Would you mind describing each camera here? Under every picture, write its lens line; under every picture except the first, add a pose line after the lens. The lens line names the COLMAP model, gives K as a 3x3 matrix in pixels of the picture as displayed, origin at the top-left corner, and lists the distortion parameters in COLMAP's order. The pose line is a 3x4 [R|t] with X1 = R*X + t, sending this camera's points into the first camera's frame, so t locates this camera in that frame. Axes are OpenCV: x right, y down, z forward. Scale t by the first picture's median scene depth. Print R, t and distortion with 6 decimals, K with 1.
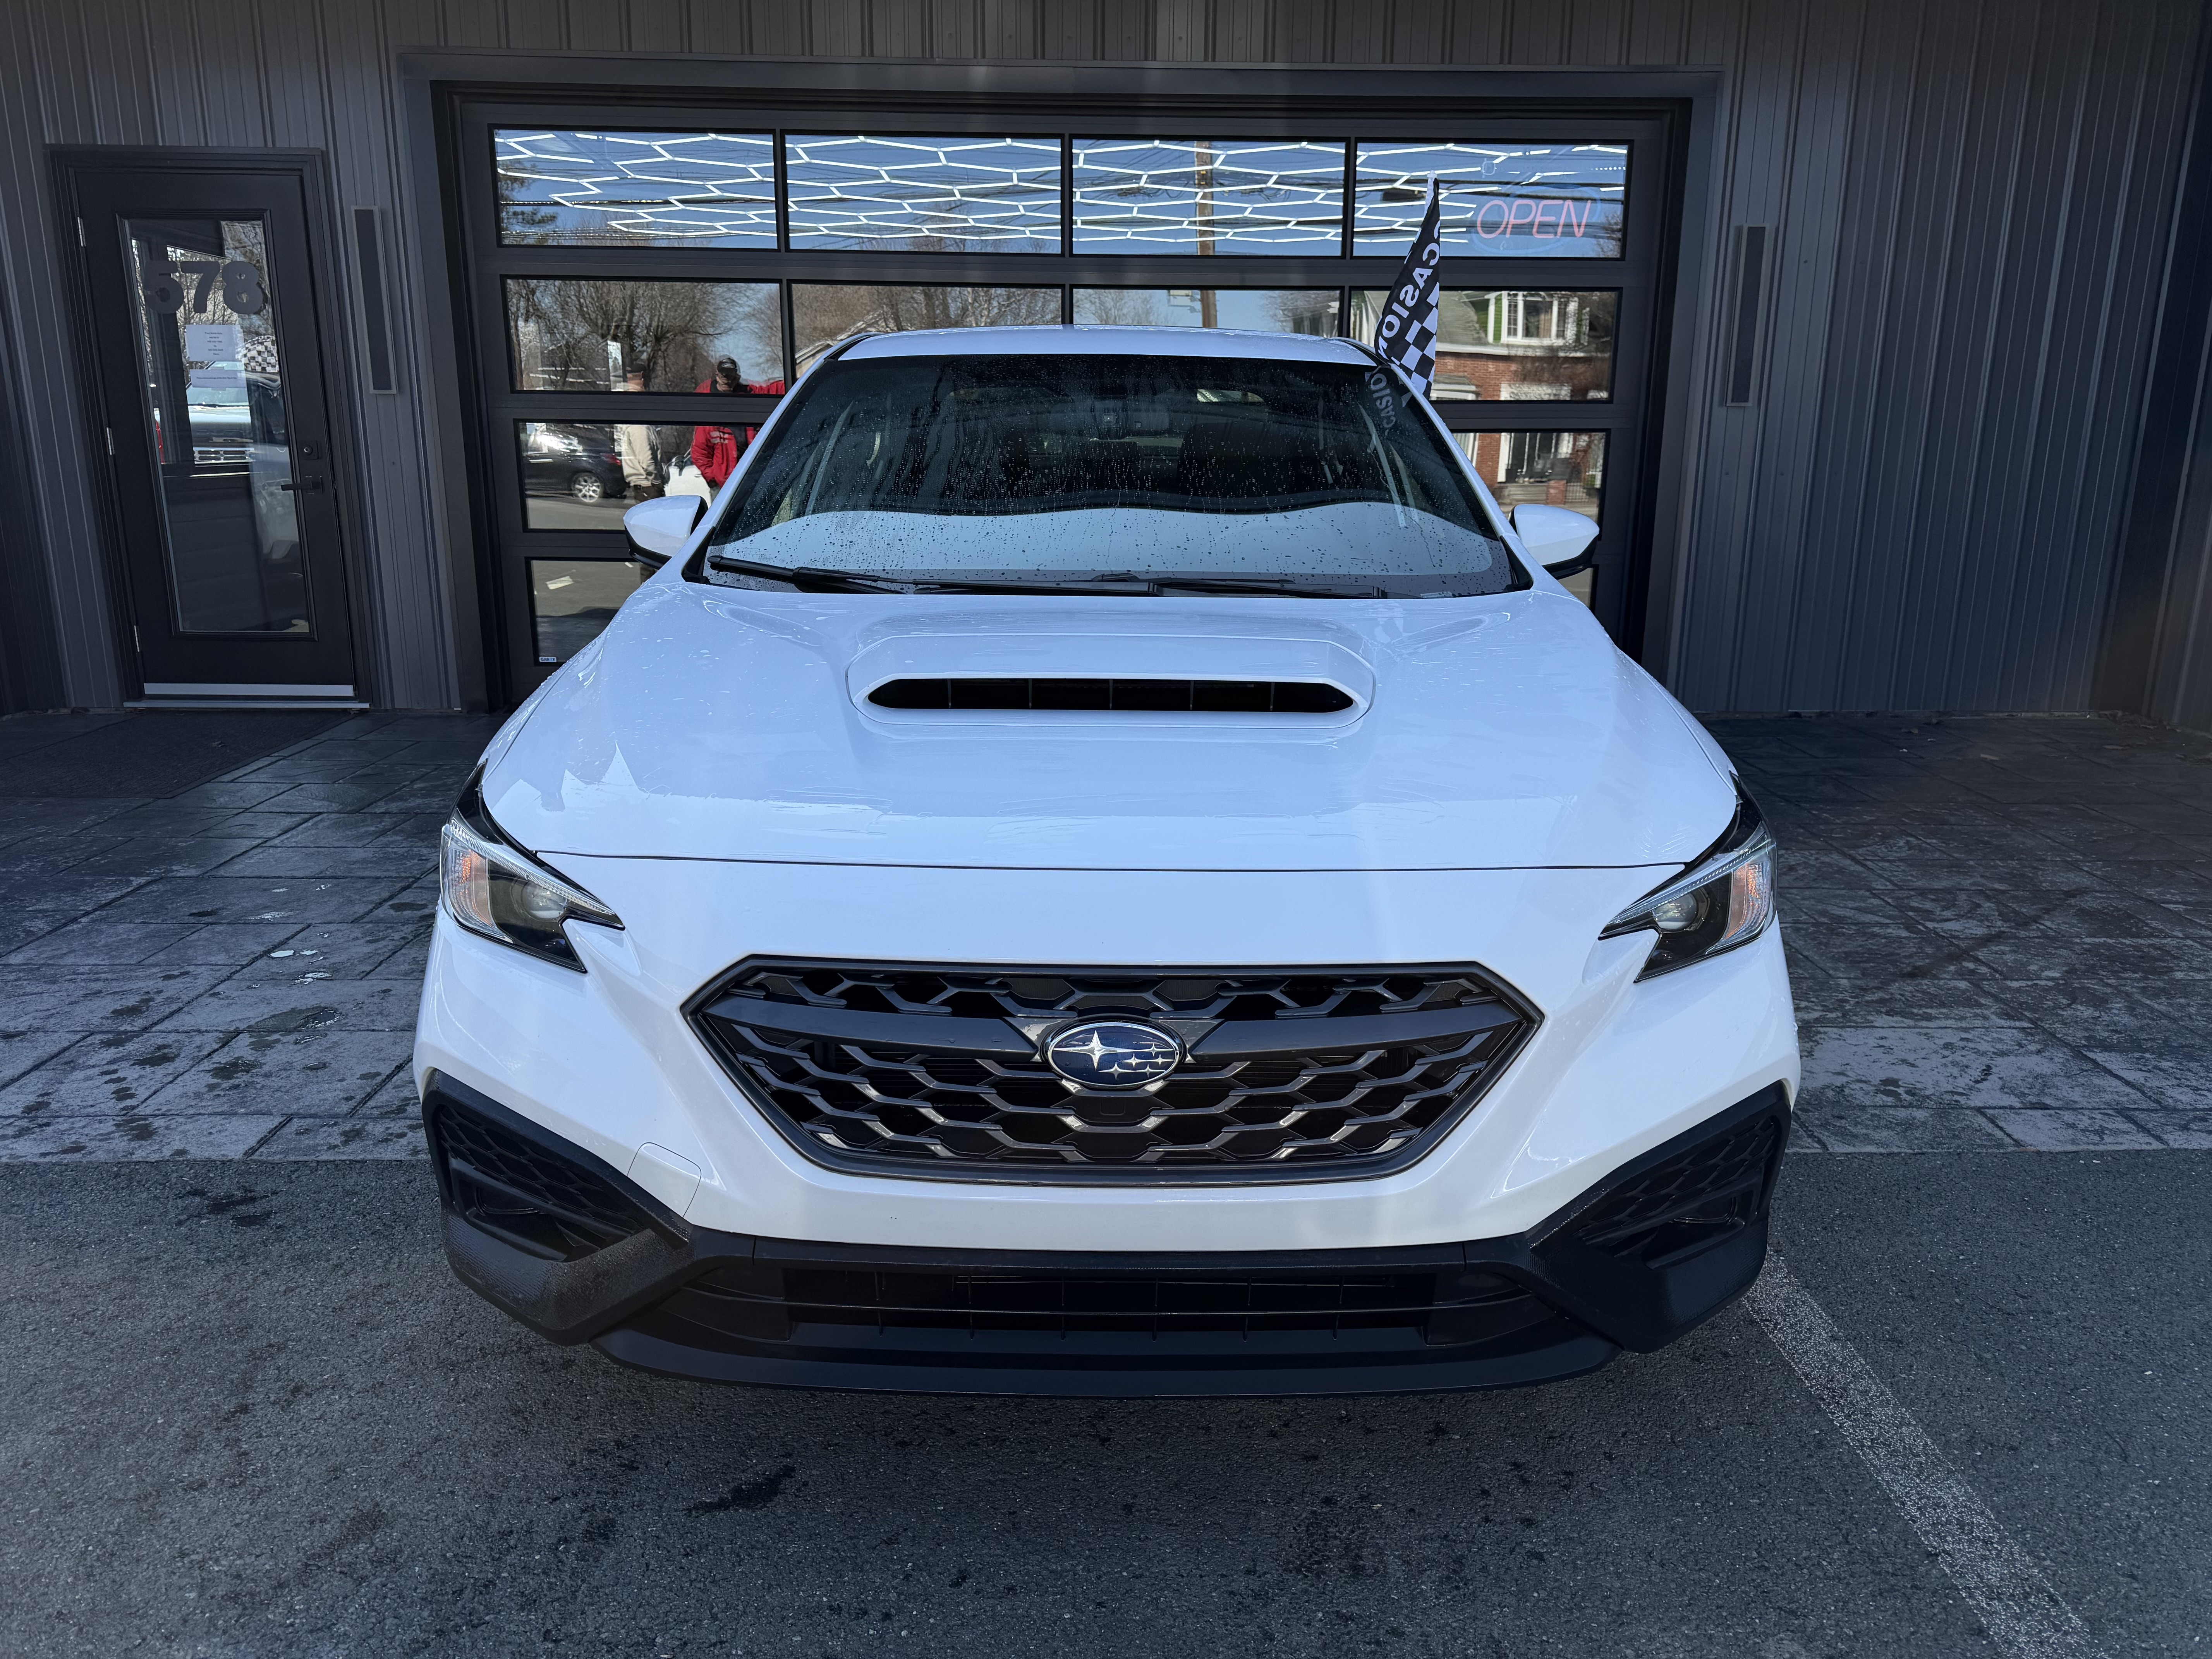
lens RADIAL K [[1549.4, 0, 1109.2], [0, 1549.4, 833.4], [0, 0, 1]] dist [0.029871, -0.004260]
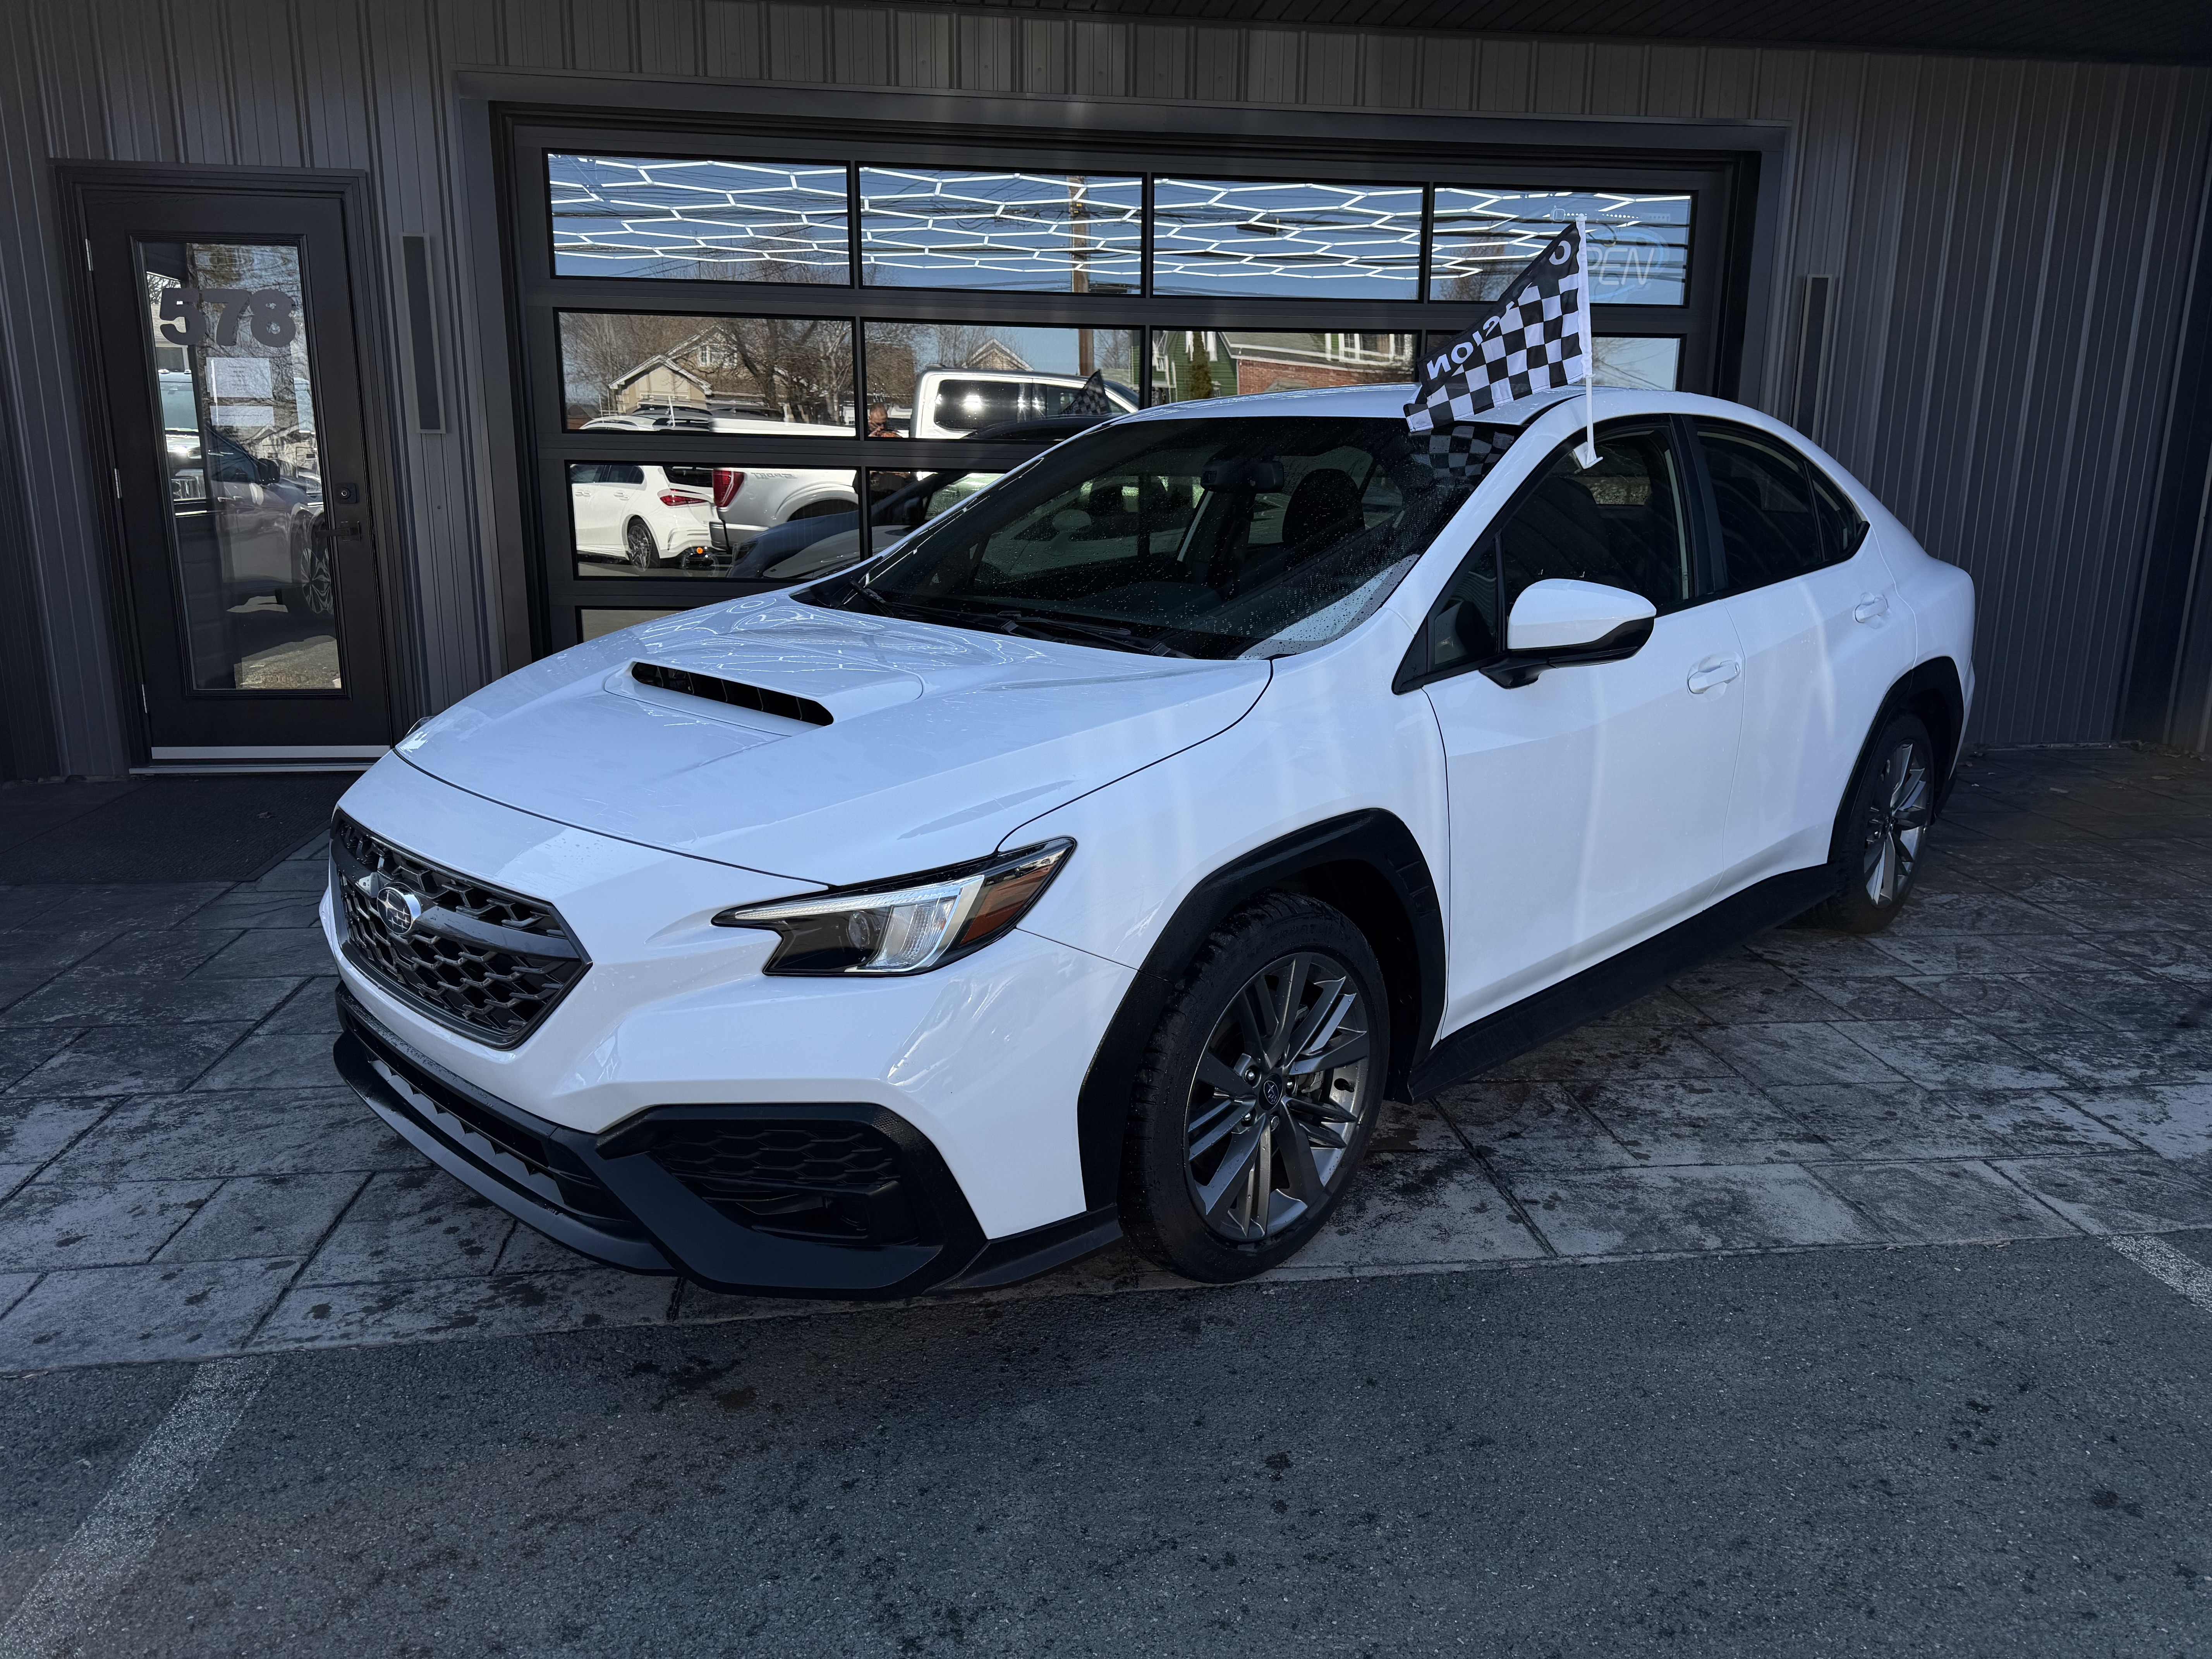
lens RADIAL K [[1549.4, 0, 1105.0], [0, 1549.4, 822.2], [0, 0, 1]] dist [0.029871, -0.004260]
pose [[0.994093, -0.021320, 0.106421, -0.168738], [0.023667, 0.999503, -0.020845, -0.021058], [-0.105924, 0.023240, 0.994103, 0.040832]]
